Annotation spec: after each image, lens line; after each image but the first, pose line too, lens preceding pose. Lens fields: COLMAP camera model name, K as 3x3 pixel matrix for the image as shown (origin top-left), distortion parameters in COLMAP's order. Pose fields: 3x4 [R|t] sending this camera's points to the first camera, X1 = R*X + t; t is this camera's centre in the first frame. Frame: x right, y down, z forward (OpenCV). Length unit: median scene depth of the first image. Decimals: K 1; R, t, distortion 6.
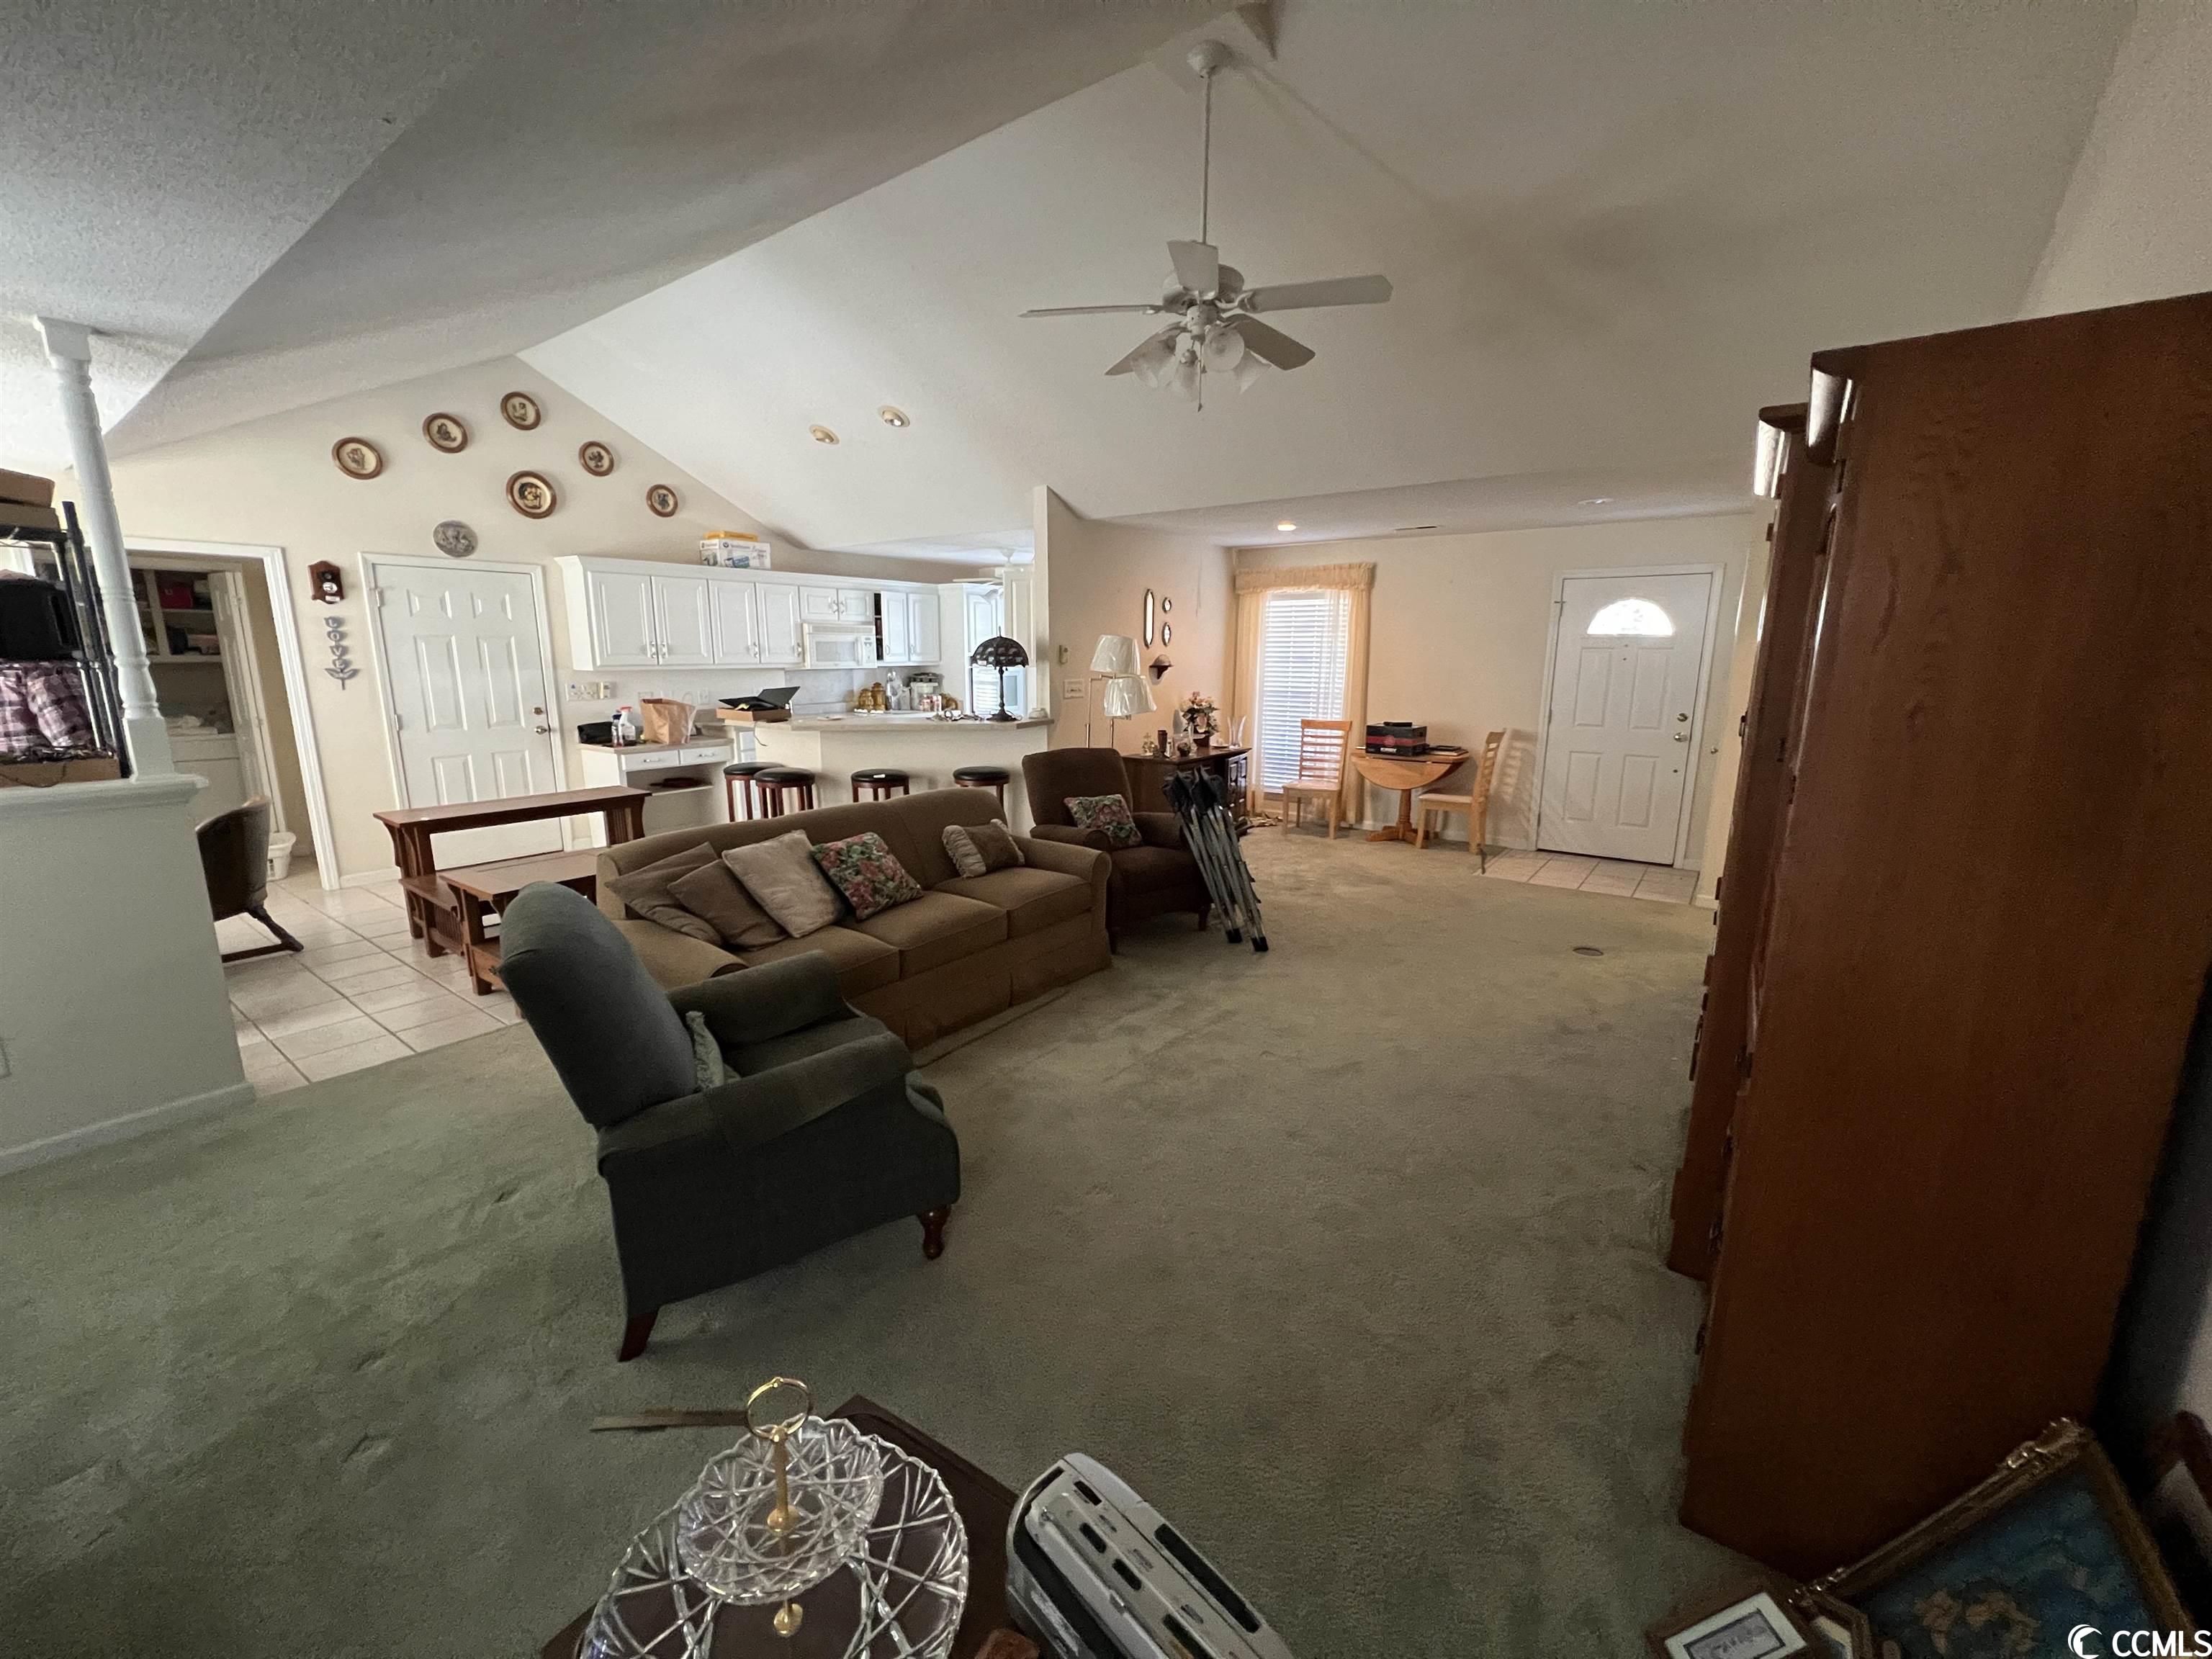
lens RADIAL K [[883.3, 0, 1101.9], [0, 883.3, 823.0], [0, 0, 1]] dist [0.002660, 0.000662]
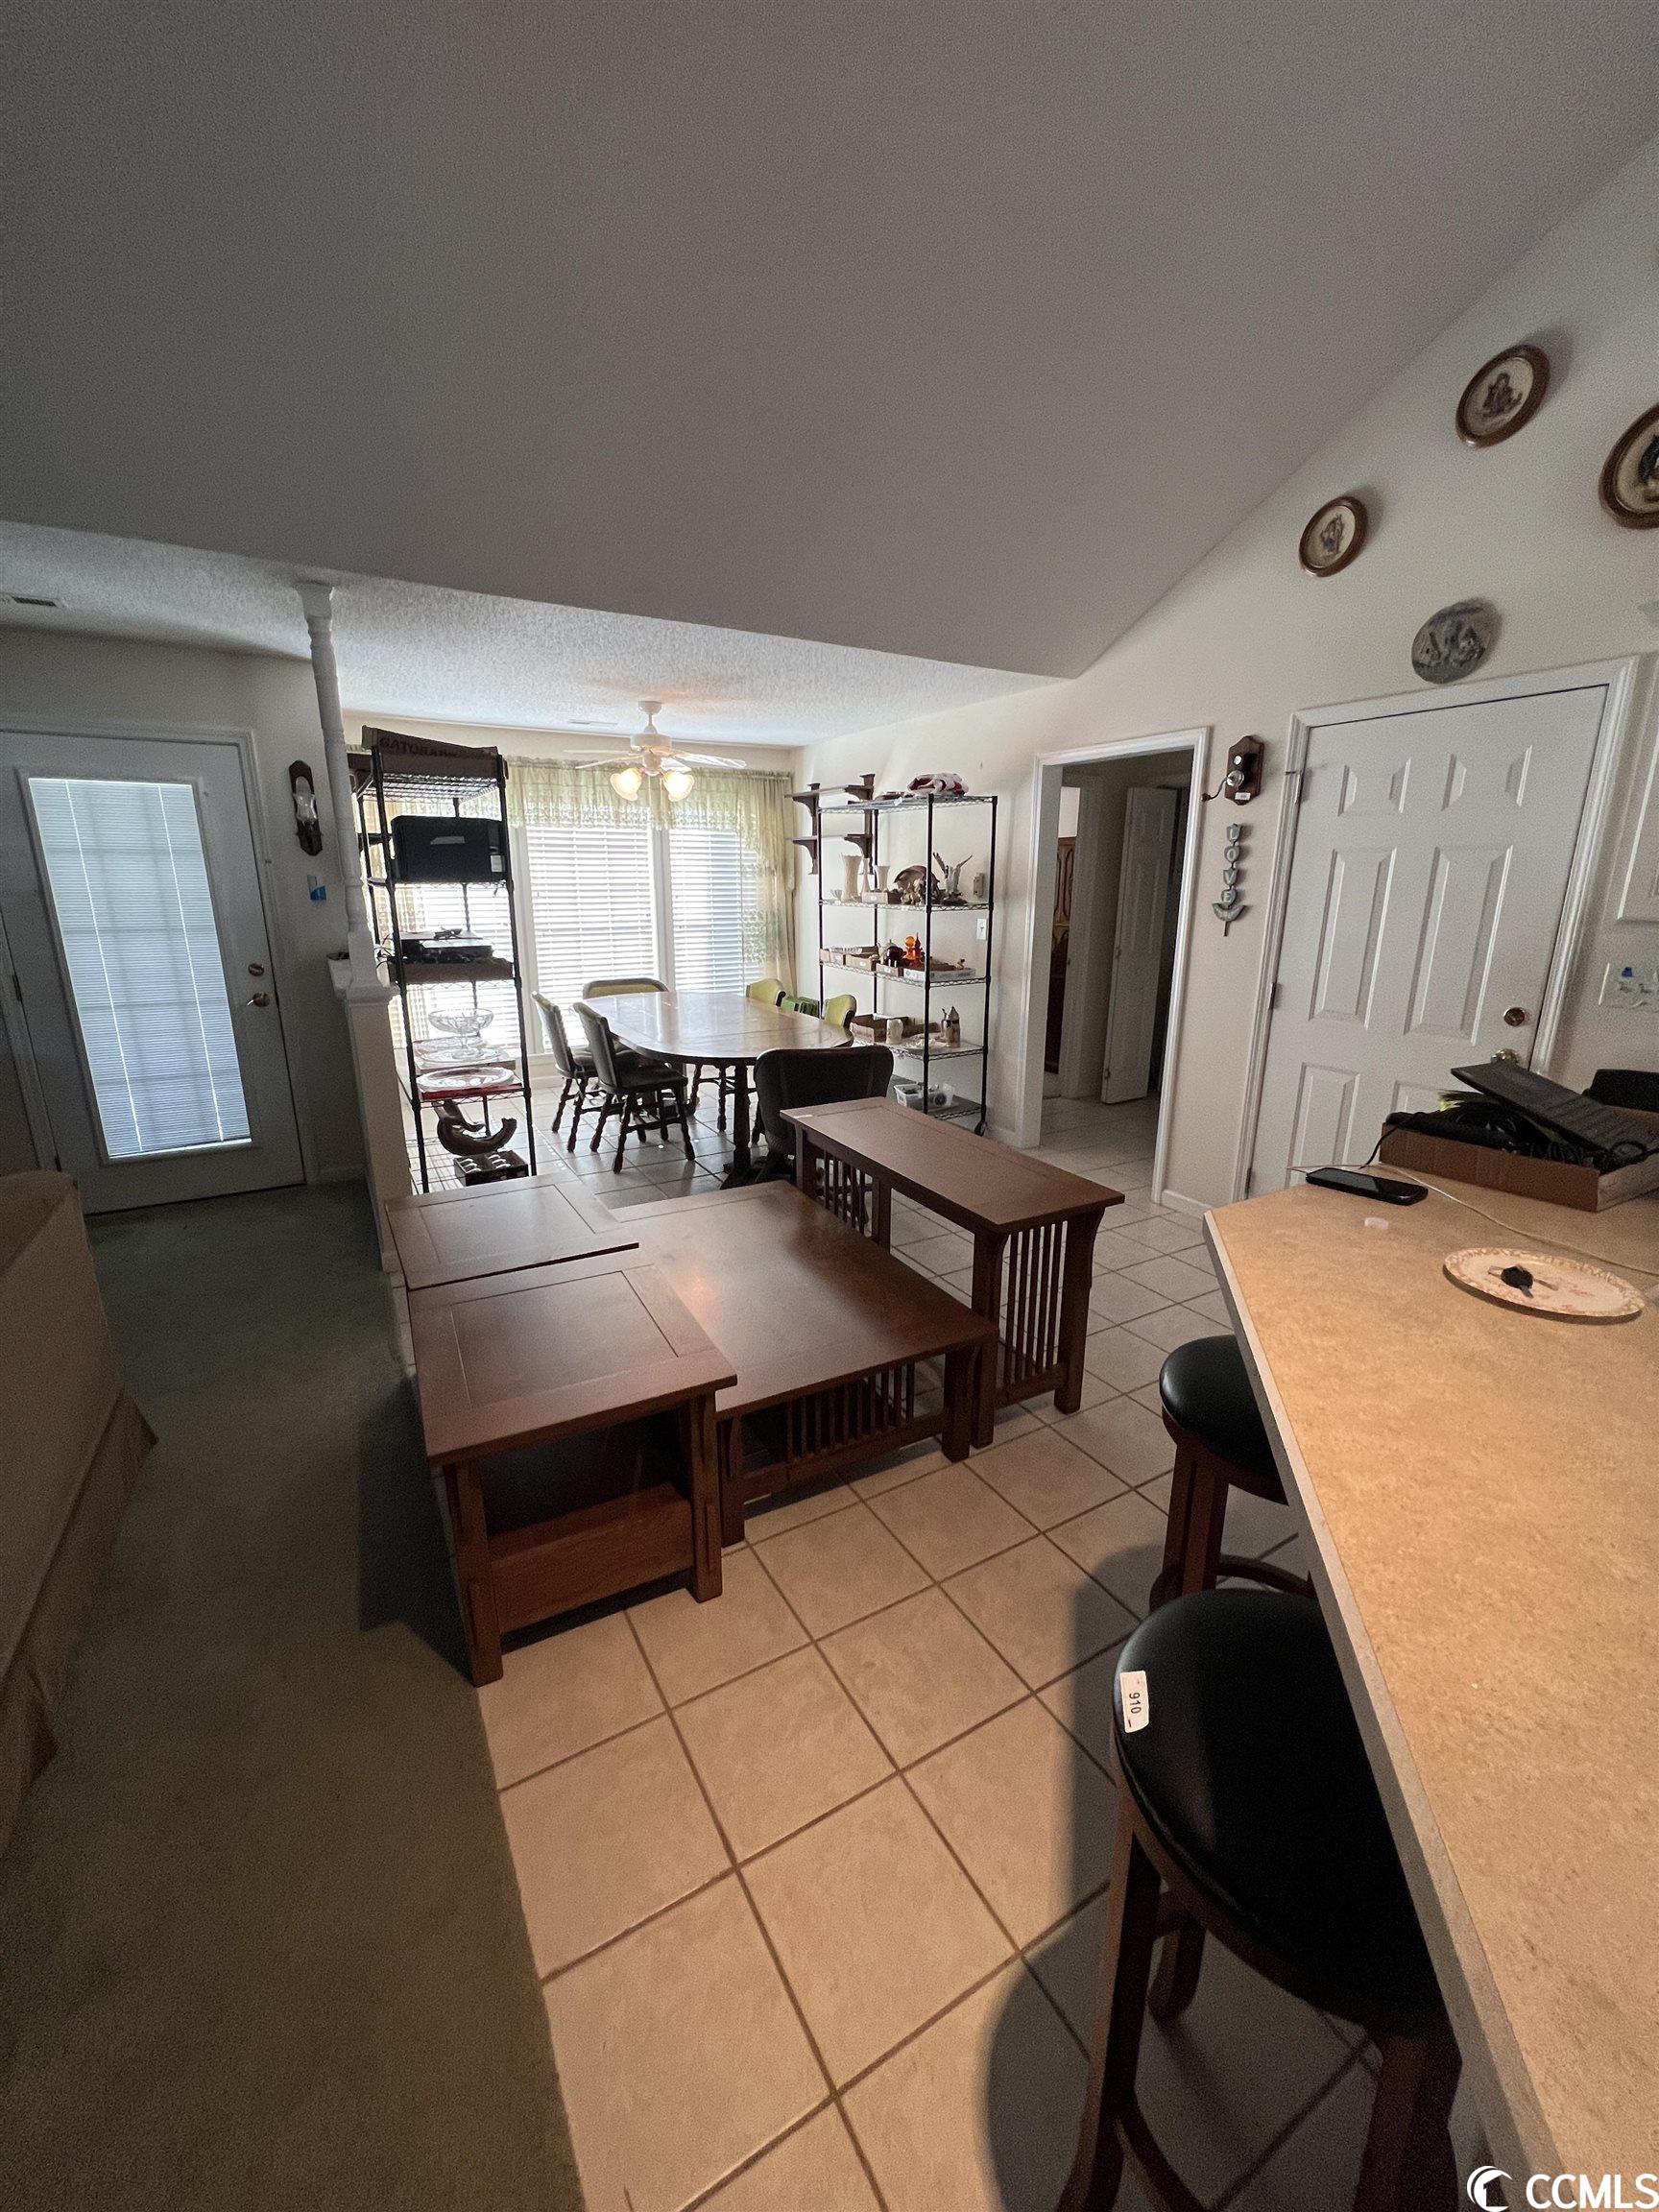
lens RADIAL K [[883.3, 0, 832.2], [0, 883.3, 1107.0], [0, 0, 1]] dist [0.002660, 0.000662]
pose [[-0.398434, 0.233325, -0.887023, -0.095420], [-0.176481, 0.929528, 0.323778, -0.159432], [0.900058, 0.285547, -0.329178, 0.810375]]
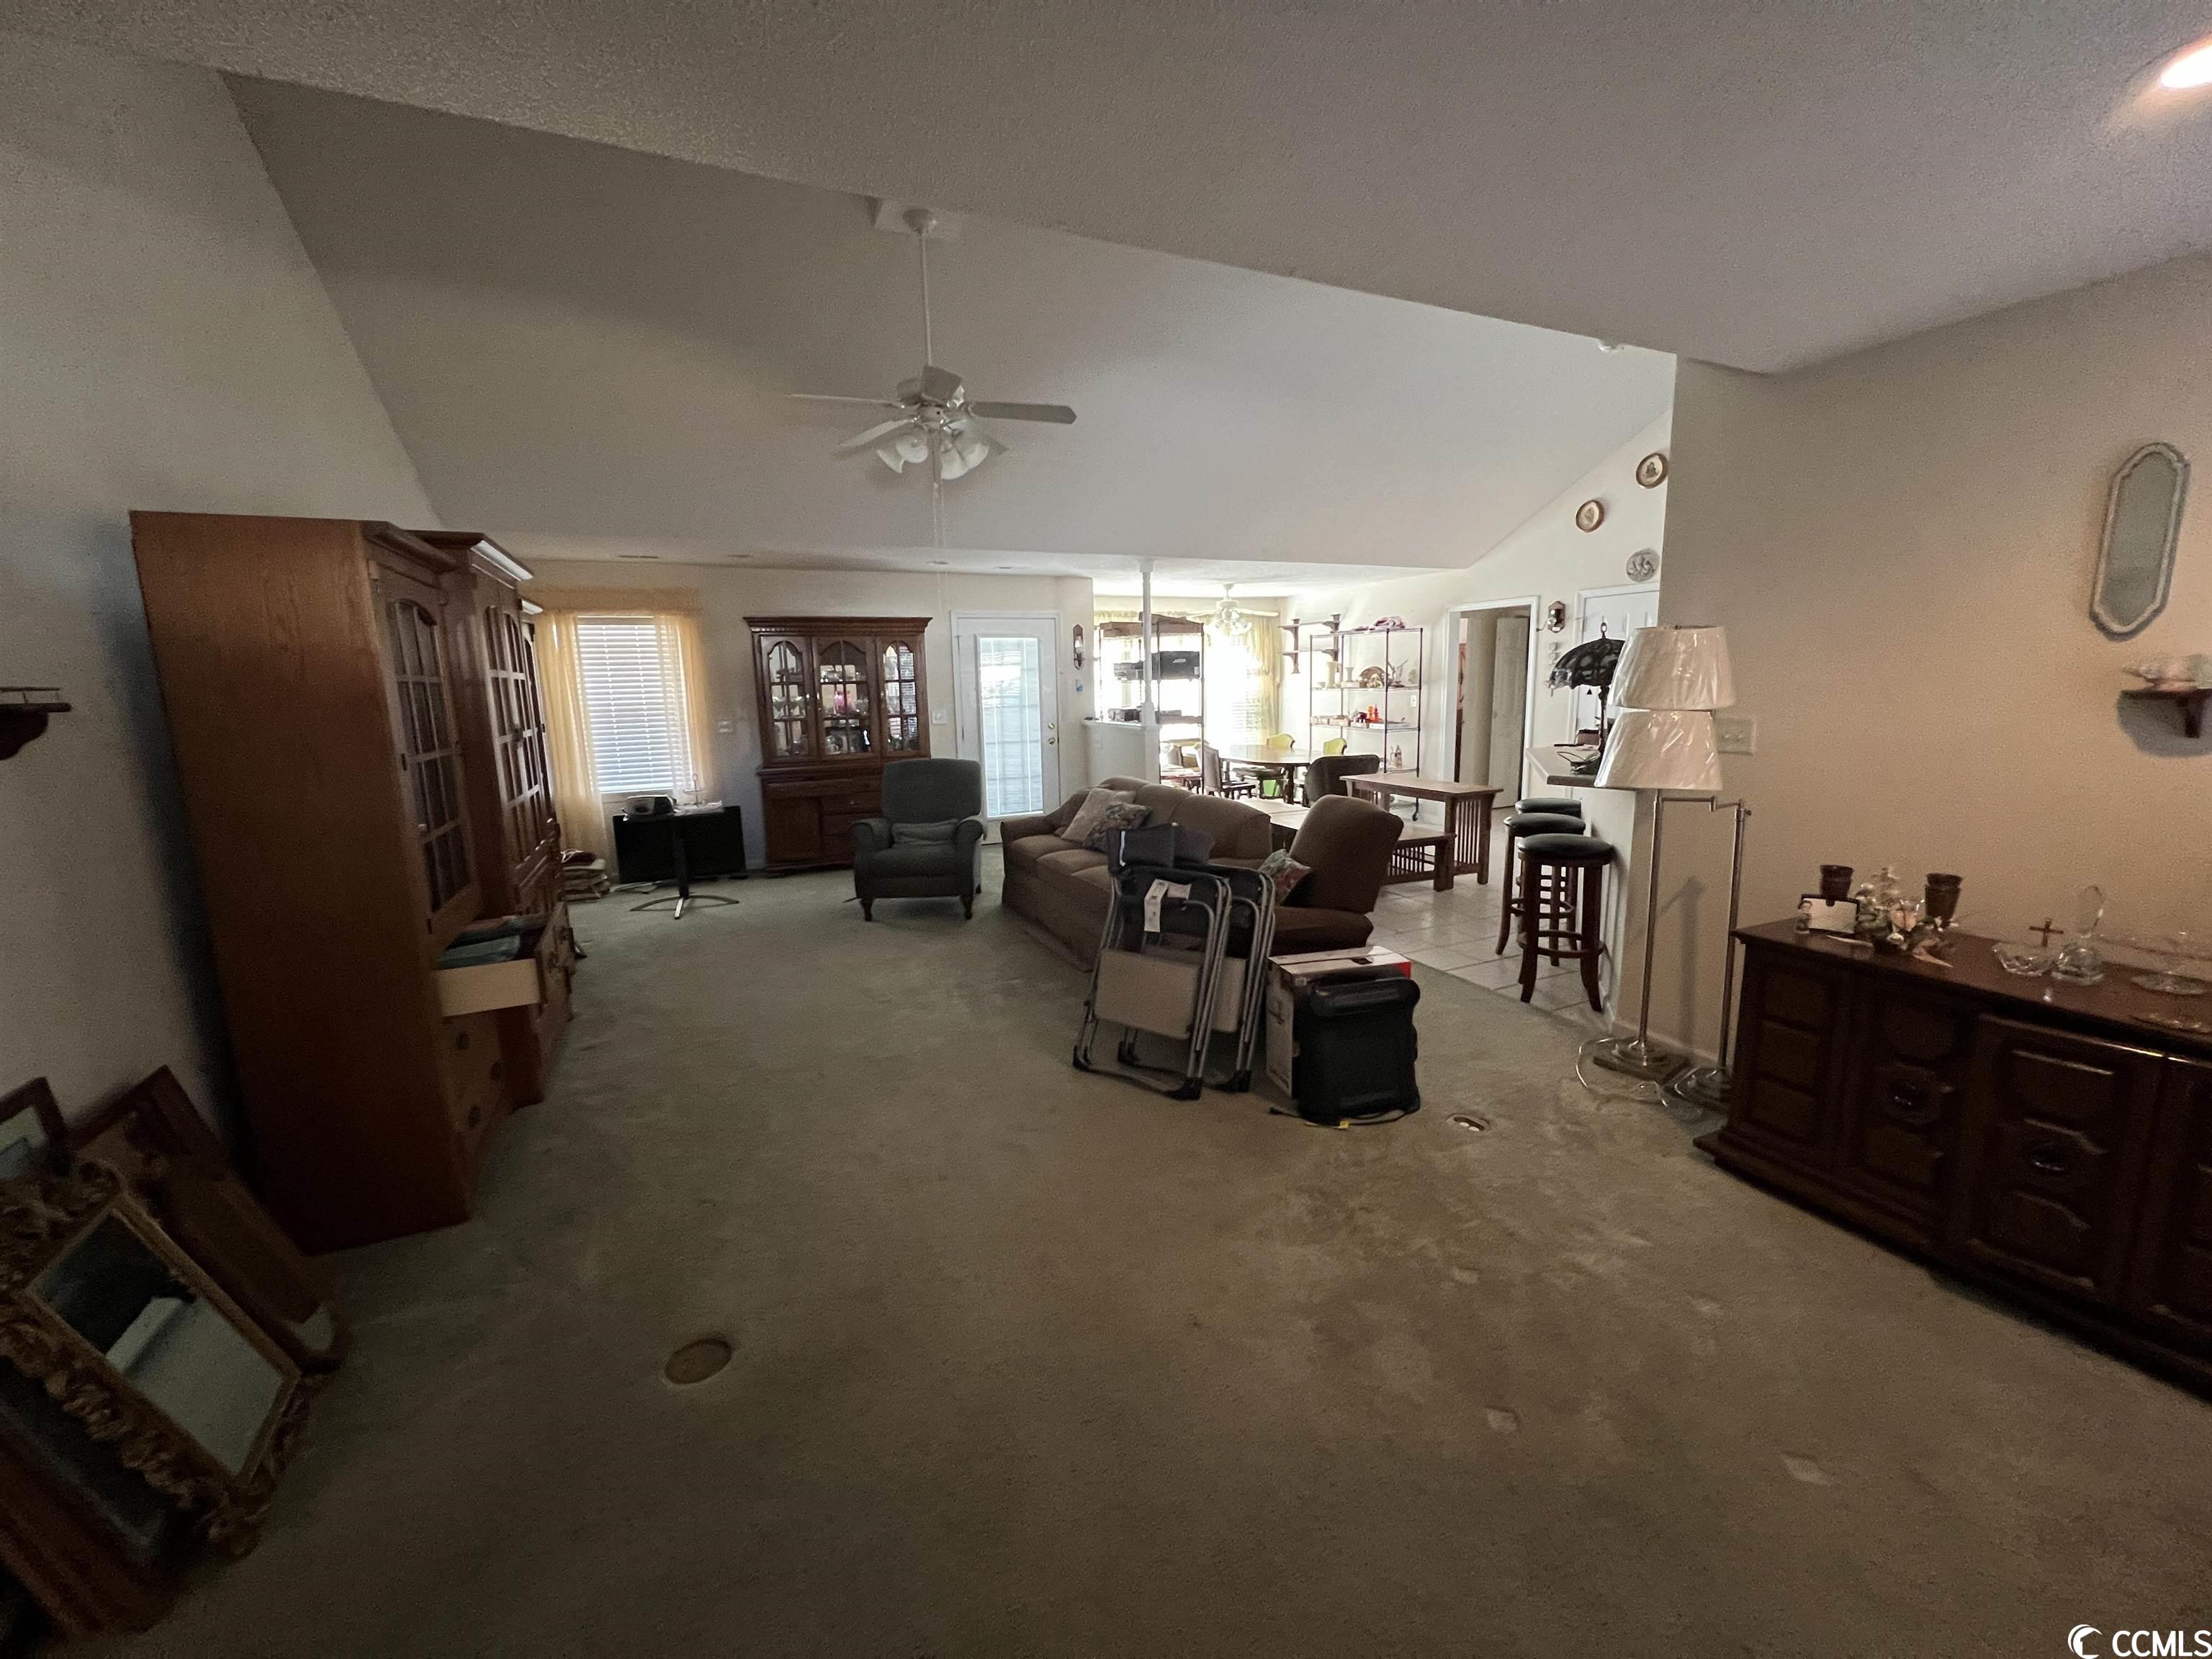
lens RADIAL K [[883.3, 0, 1111.9], [0, 883.3, 830.6], [0, 0, 1]] dist [0.002660, 0.000662]
pose [[-0.480865, 0.156434, -0.862727, 0.528573], [-0.145374, 0.956111, 0.254396, -0.164279], [0.864659, 0.247748, -0.437019, 0.867680]]
